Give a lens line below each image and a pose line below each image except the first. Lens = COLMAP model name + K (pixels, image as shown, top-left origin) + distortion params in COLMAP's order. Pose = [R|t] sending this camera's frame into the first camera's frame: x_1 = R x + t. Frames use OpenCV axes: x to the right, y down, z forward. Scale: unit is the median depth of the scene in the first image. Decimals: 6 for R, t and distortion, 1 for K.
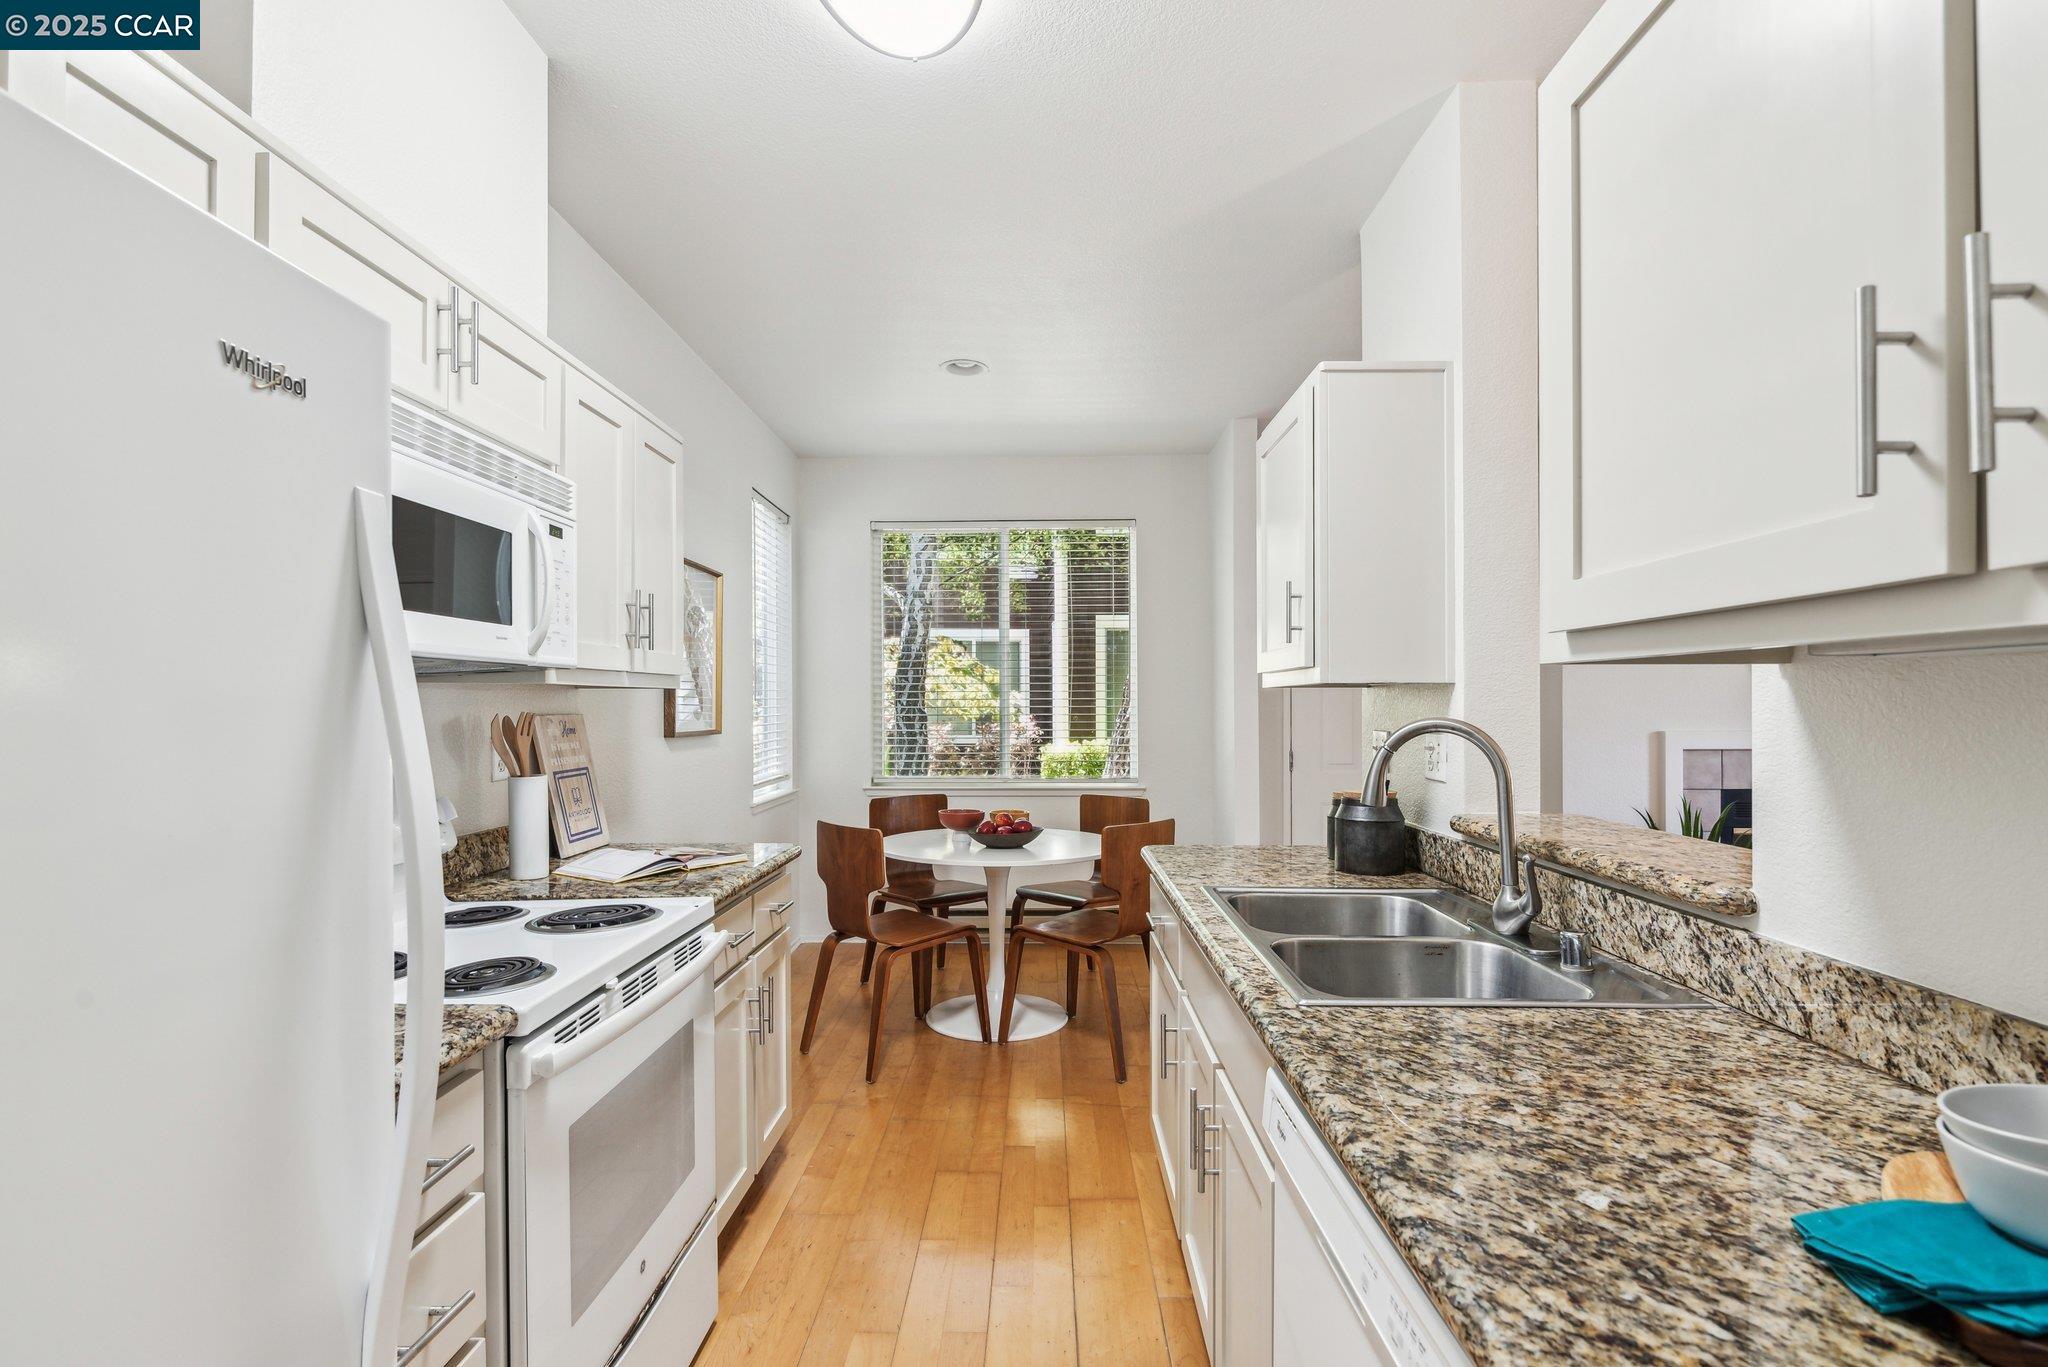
lens RADIAL K [[970.6, 0, 1024.1], [0, 970.6, 709.5], [0, 0, 1]] dist [-0.001818, -0.000389]
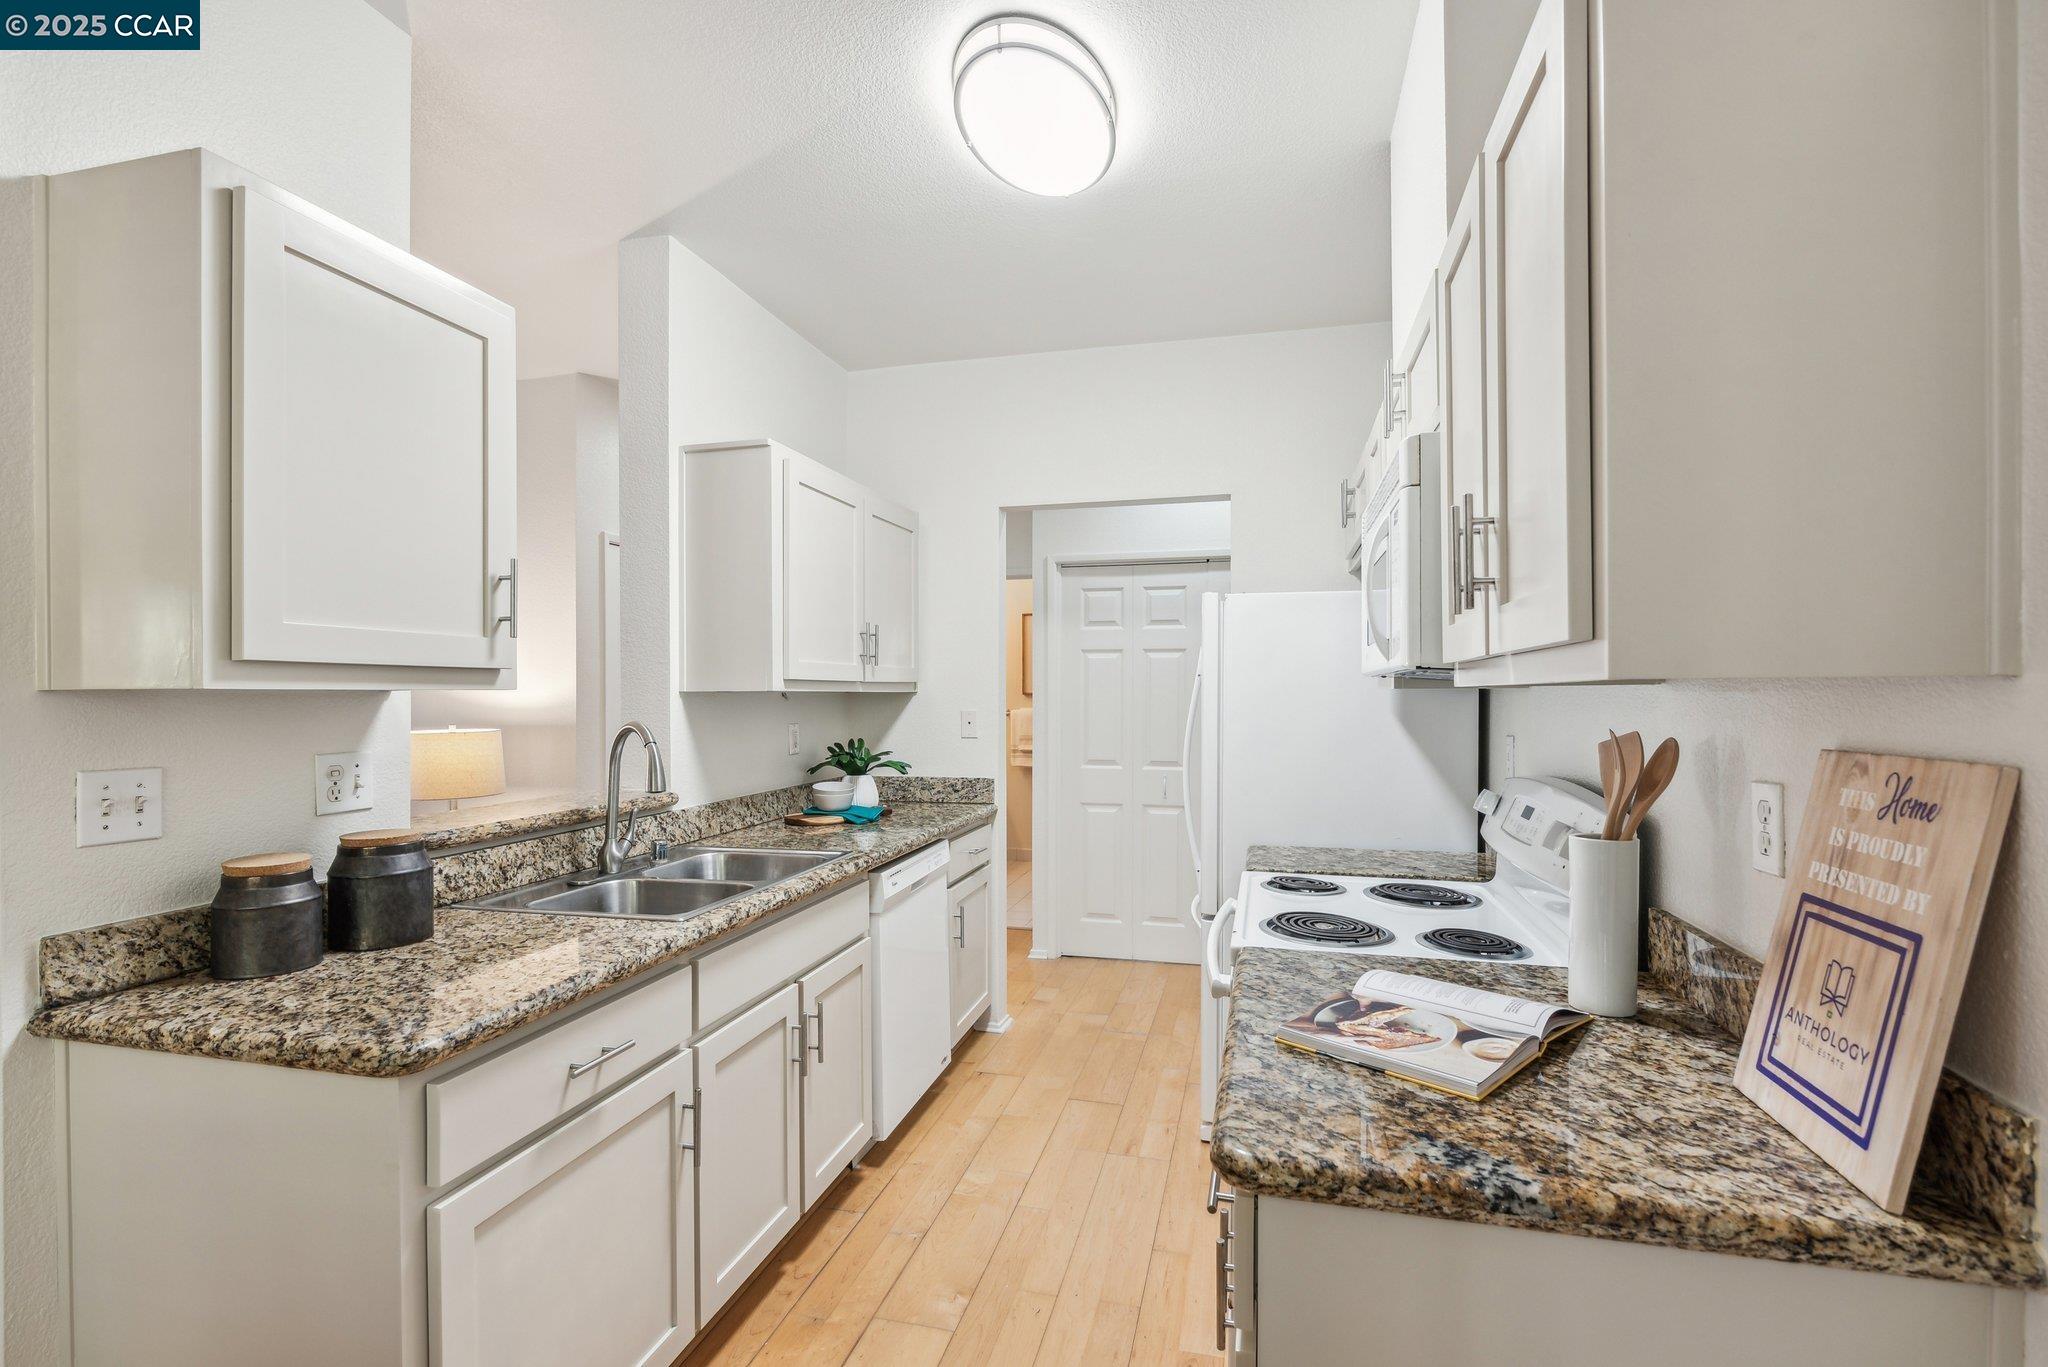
lens RADIAL K [[961.3, 0, 1020.4], [0, 961.3, 696.3], [0, 0, 1]] dist [-0.004444, -0.001556]
pose [[-0.973236, 0.003831, 0.229777, -0.147608], [0.005497, 0.999963, 0.006608, -0.011730], [-0.229743, 0.007694, -0.973221, 0.817092]]
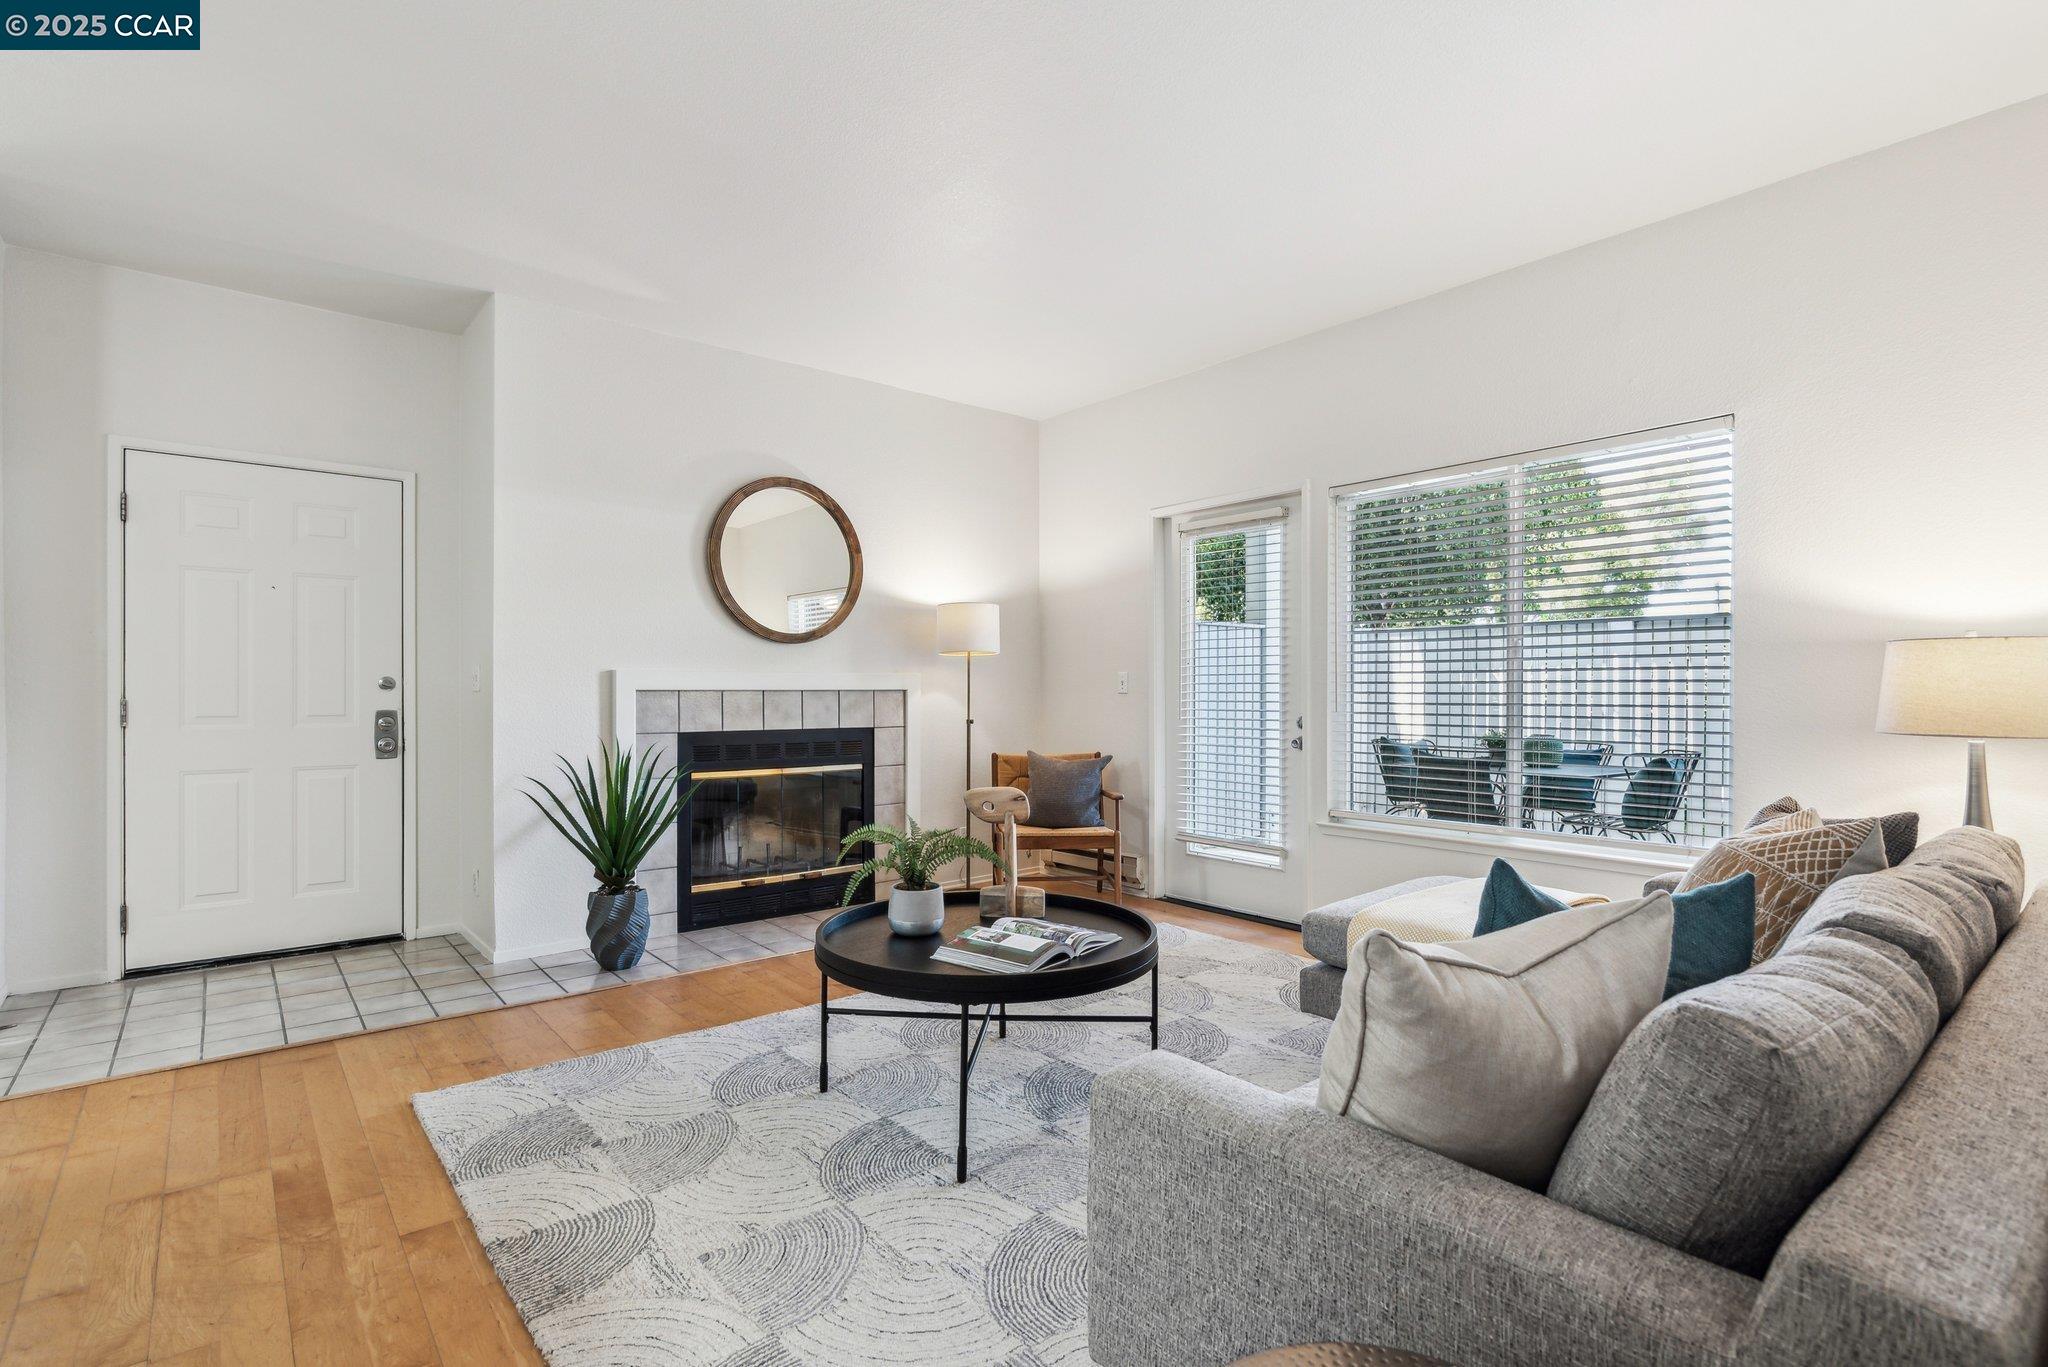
lens RADIAL K [[967.4, 0, 1021.9], [0, 967.4, 692.2], [0, 0, 1]] dist [-0.000312, -0.000280]
pose [[0.752791, 0.003485, 0.658250, 0.352214], [-0.001380, 0.999992, -0.003716, 0.046222], [-0.658258, 0.001888, 0.752790, 0.072146]]
